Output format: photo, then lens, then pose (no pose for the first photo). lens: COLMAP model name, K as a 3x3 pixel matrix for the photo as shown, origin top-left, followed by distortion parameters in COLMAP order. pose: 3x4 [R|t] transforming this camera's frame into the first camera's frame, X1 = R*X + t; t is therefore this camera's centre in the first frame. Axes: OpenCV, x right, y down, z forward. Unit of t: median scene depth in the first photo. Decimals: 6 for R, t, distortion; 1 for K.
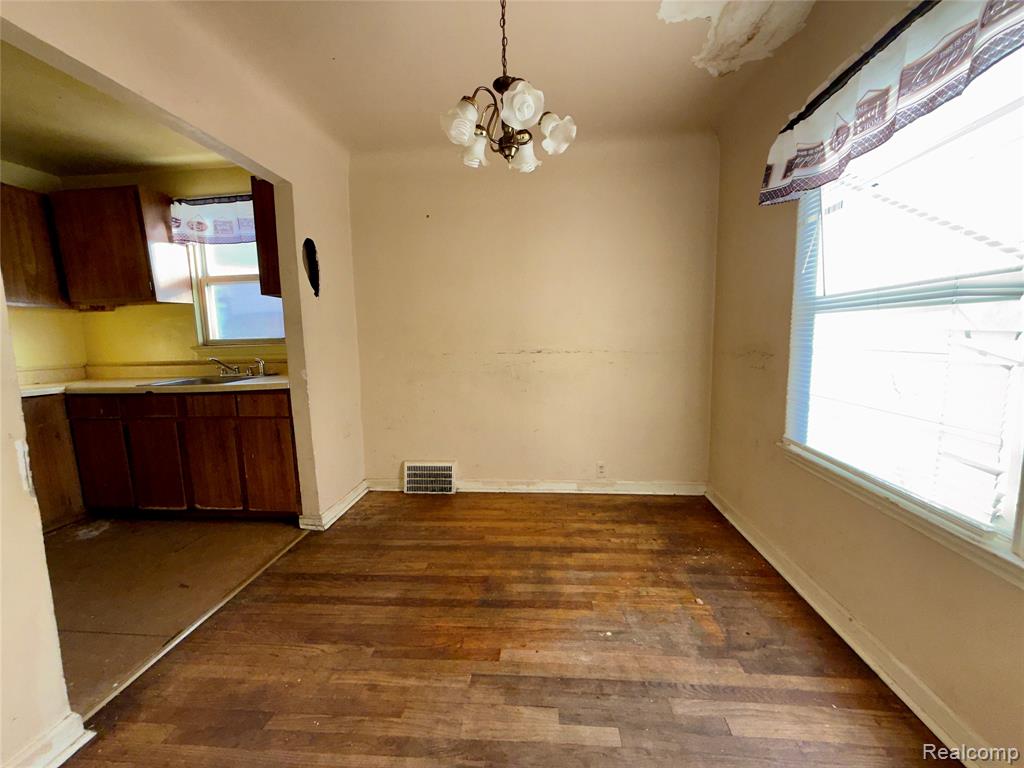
lens RADIAL K [[407.4, 0, 512.0], [0, 407.4, 384.0], [0, 0, 1]] dist [0.002079, 0.000224]
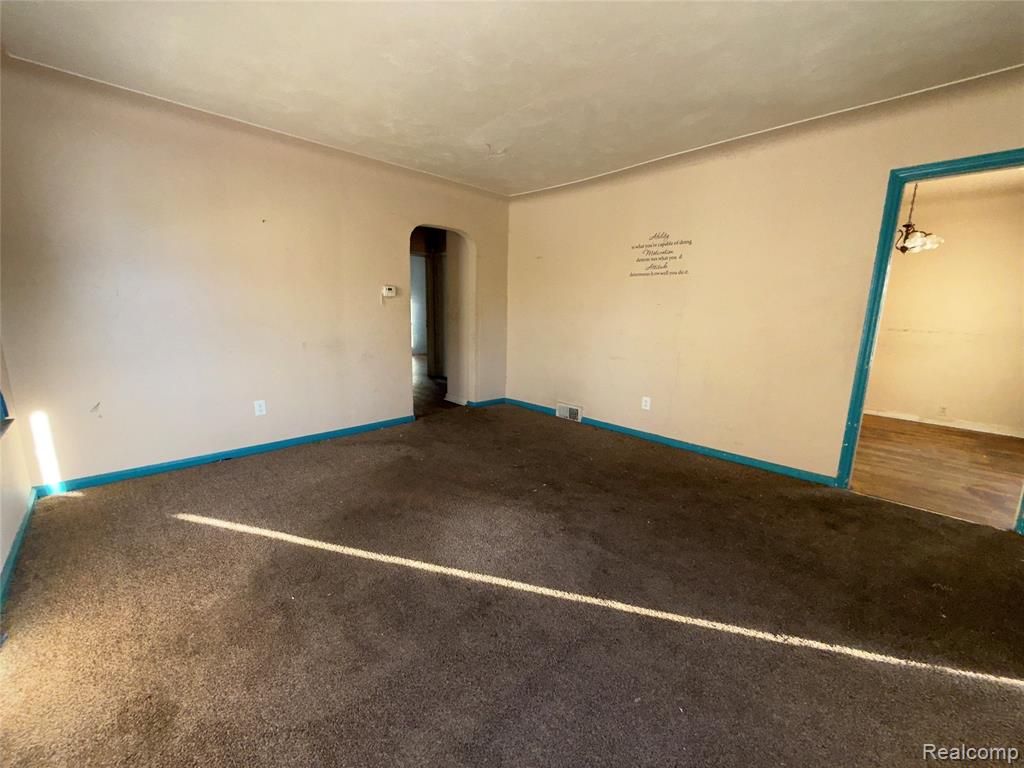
lens RADIAL K [[407.4, 0, 512.0], [0, 407.4, 384.0], [0, 0, 1]] dist [0.002079, 0.000224]
pose [[0.762776, 0.158588, -0.626915, -0.114696], [-0.111352, 0.987193, 0.114243, 0.185941], [0.637004, -0.017334, 0.770666, -1.933810]]
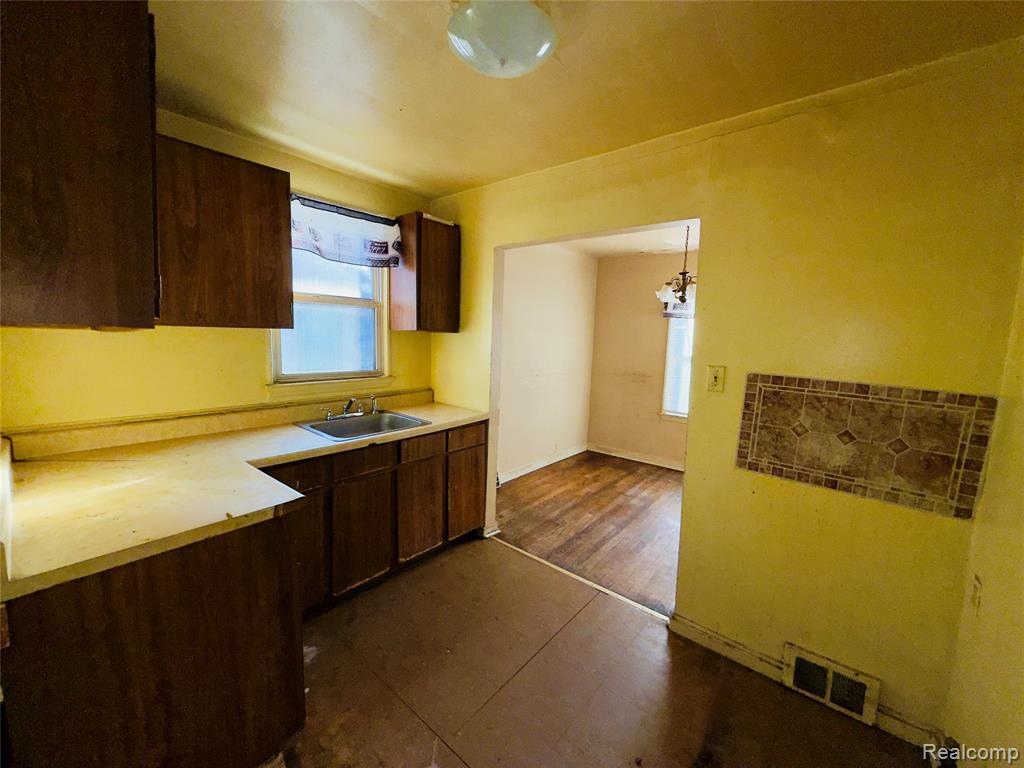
lens RADIAL K [[407.4, 0, 512.0], [0, 407.4, 384.0], [0, 0, 1]] dist [0.002079, 0.000224]
pose [[0.559700, -0.056024, 0.826800, -1.875557], [0.046501, 0.998263, 0.036164, -0.162874], [-0.827390, 0.018206, 0.561333, 0.369248]]
